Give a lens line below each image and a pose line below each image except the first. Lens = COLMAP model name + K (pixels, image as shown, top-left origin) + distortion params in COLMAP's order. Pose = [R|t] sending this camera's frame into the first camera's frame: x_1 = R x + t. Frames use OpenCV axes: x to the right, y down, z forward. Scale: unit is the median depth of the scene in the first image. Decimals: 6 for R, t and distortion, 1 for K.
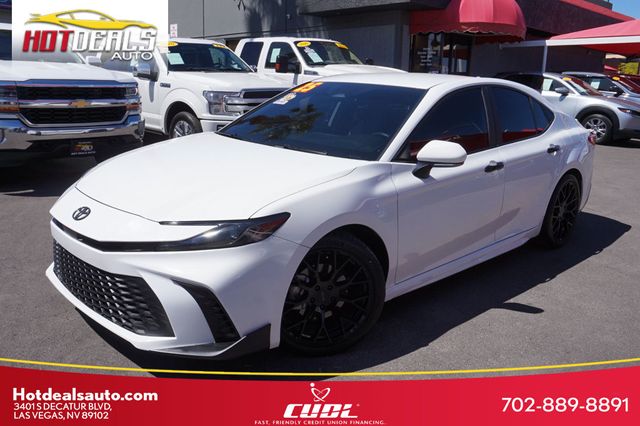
lens RADIAL K [[546.9, 0, 322.5], [0, 546.9, 214.4], [0, 0, 1]] dist [0.004470, -0.009017]
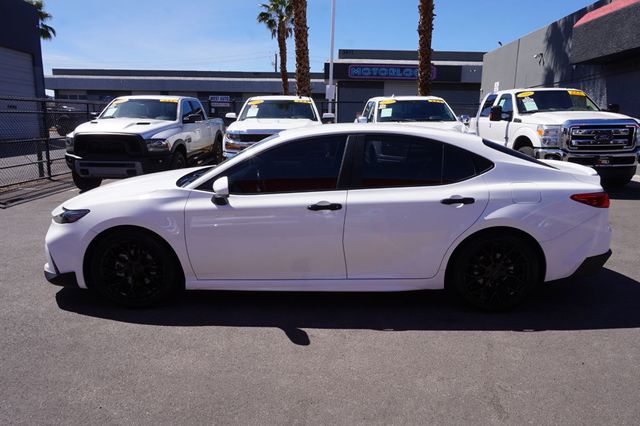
lens RADIAL K [[433.7, 0, 314.9], [0, 433.7, 216.5], [0, 0, 1]] dist [-0.029259, 0.021995]
pose [[0.698577, 0.133131, -0.703041, 0.569547], [-0.159577, 0.986780, 0.028297, -0.055289], [0.697514, 0.092422, 0.710586, 0.230652]]
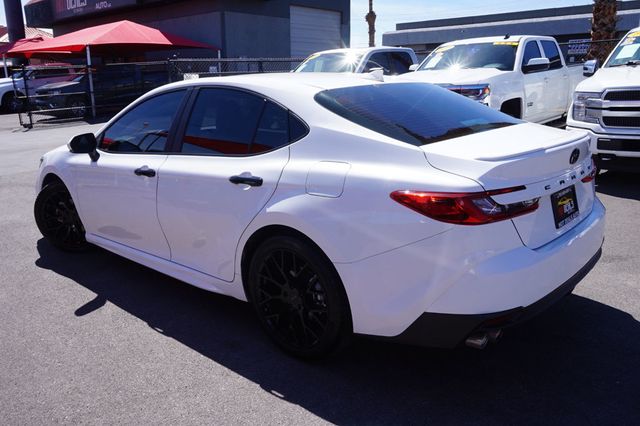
lens RADIAL K [[518.6, 0, 315.7], [0, 518.6, 206.2], [0, 0, 1]] dist [0.004859, -0.000405]
pose [[0.042912, 0.207684, -0.977254, 0.762770], [-0.210655, 0.958046, 0.194352, -0.167559], [0.976618, 0.197523, 0.084862, 0.764685]]
